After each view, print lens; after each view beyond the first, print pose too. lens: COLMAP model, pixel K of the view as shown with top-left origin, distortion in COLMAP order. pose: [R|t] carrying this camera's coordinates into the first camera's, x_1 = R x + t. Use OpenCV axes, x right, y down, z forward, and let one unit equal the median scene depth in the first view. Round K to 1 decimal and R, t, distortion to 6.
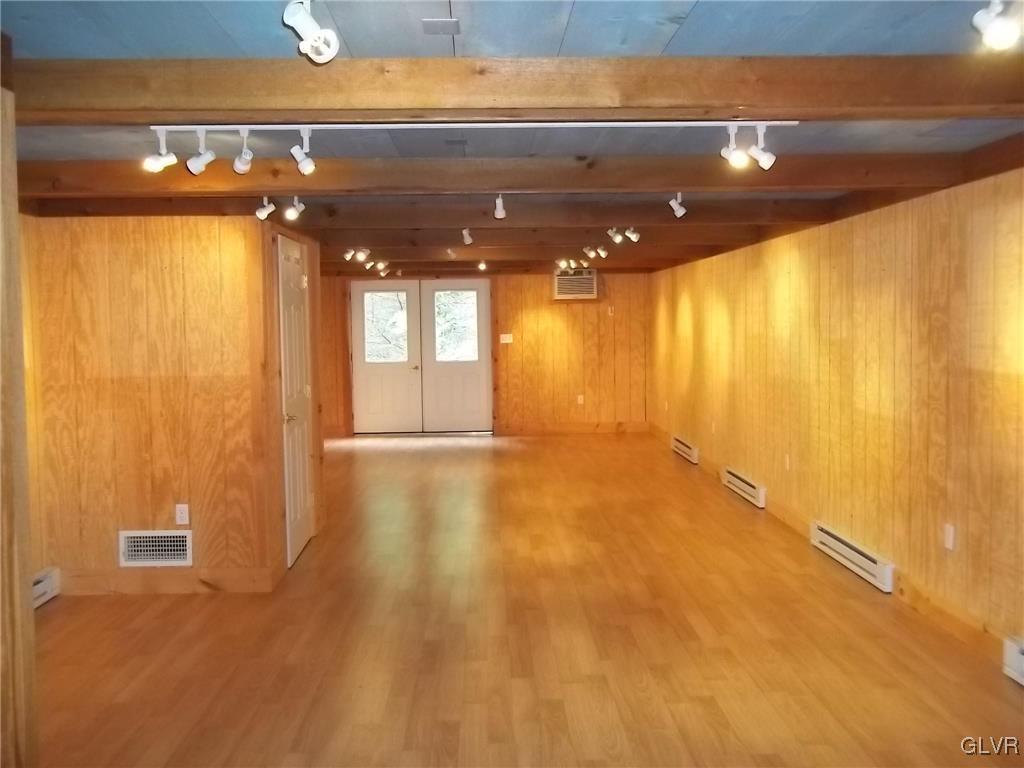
lens RADIAL K [[993.0, 0, 512.0], [0, 993.0, 384.0], [0, 0, 1]] dist [0.002579, 0.005838]
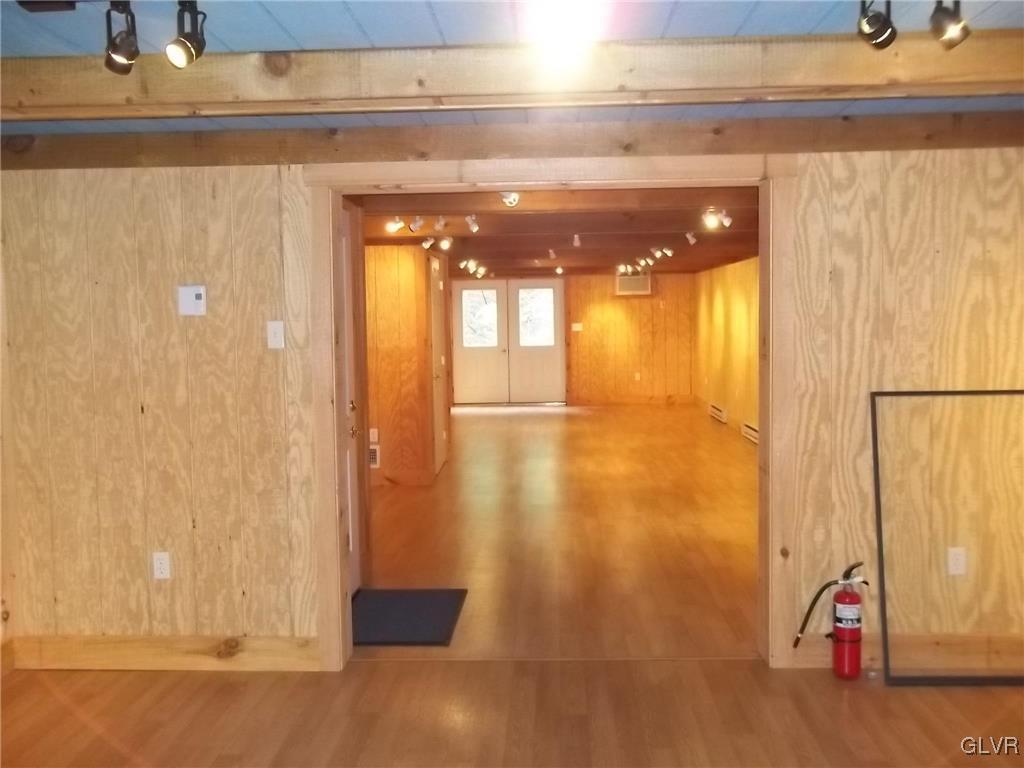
lens RADIAL K [[993.0, 0, 512.0], [0, 993.0, 384.0], [0, 0, 1]] dist [0.002579, 0.005838]
pose [[0.997742, 0.001786, -0.067140, -0.003951], [-0.001342, 0.999977, 0.006661, 0.018727], [0.067150, -0.006556, 0.997721, -0.264234]]
